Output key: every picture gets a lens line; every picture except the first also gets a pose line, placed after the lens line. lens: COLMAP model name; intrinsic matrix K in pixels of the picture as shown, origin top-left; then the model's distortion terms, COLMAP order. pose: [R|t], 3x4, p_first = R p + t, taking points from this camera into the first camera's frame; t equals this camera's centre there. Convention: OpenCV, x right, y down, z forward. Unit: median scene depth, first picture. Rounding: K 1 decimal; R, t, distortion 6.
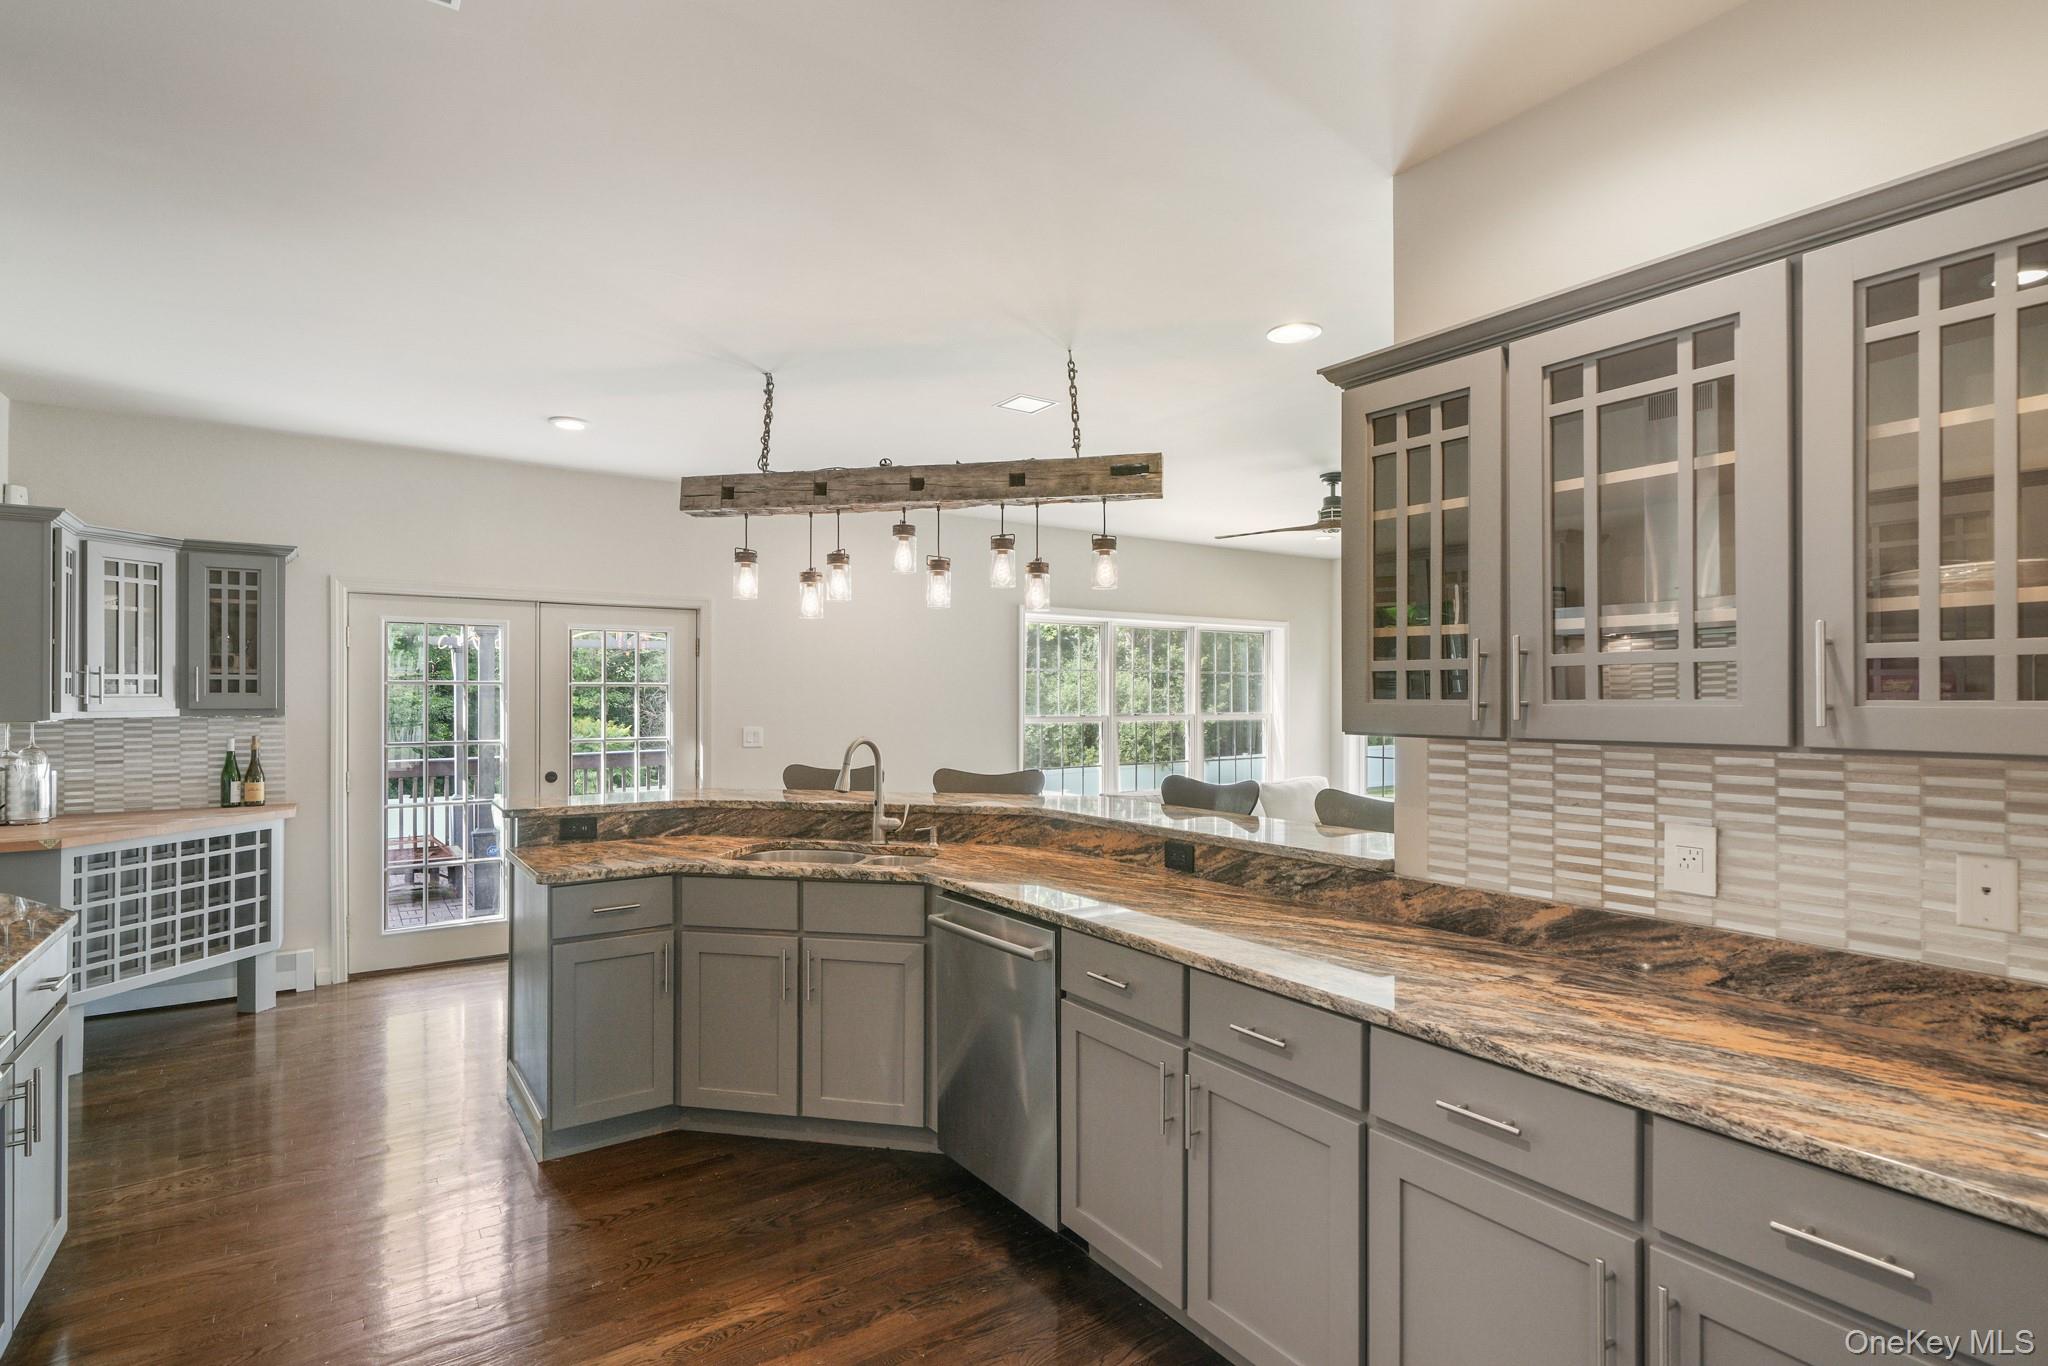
lens RADIAL K [[985.9, 0, 1025.7], [0, 985.9, 693.9], [0, 0, 1]] dist [0.000121, -0.000090]
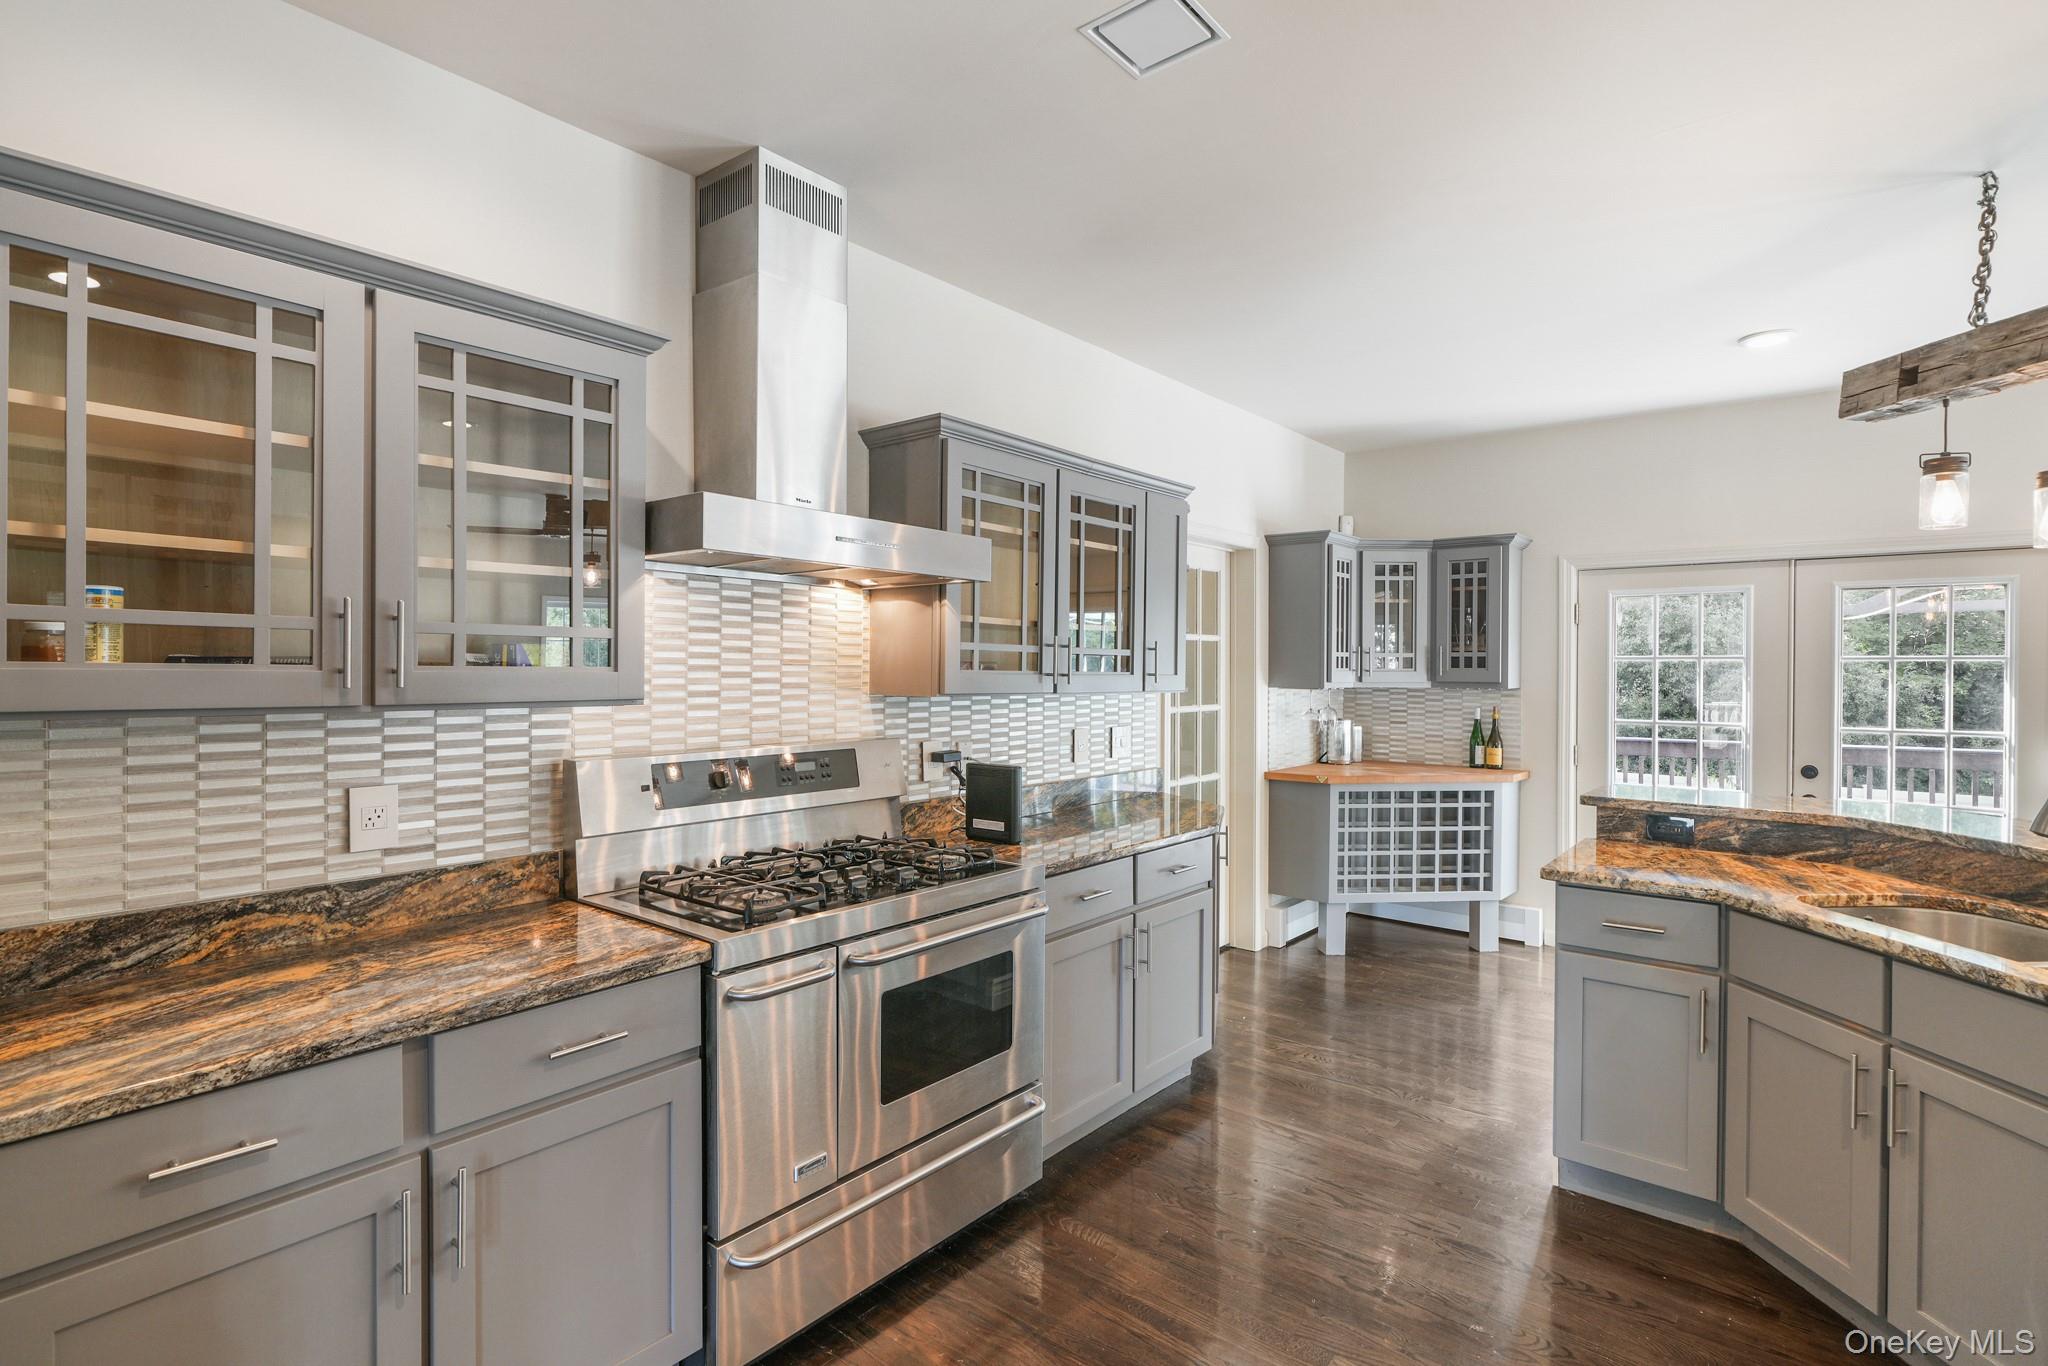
lens RADIAL K [[986.5, 0, 1022.8], [0, 986.5, 674.0], [0, 0, 1]] dist [-0.000701, -0.000186]
pose [[0.274290, 0.006928, -0.961622, 0.166162], [-0.004357, 0.999973, 0.005962, 0.001154], [0.961637, 0.002554, 0.274313, 0.193622]]
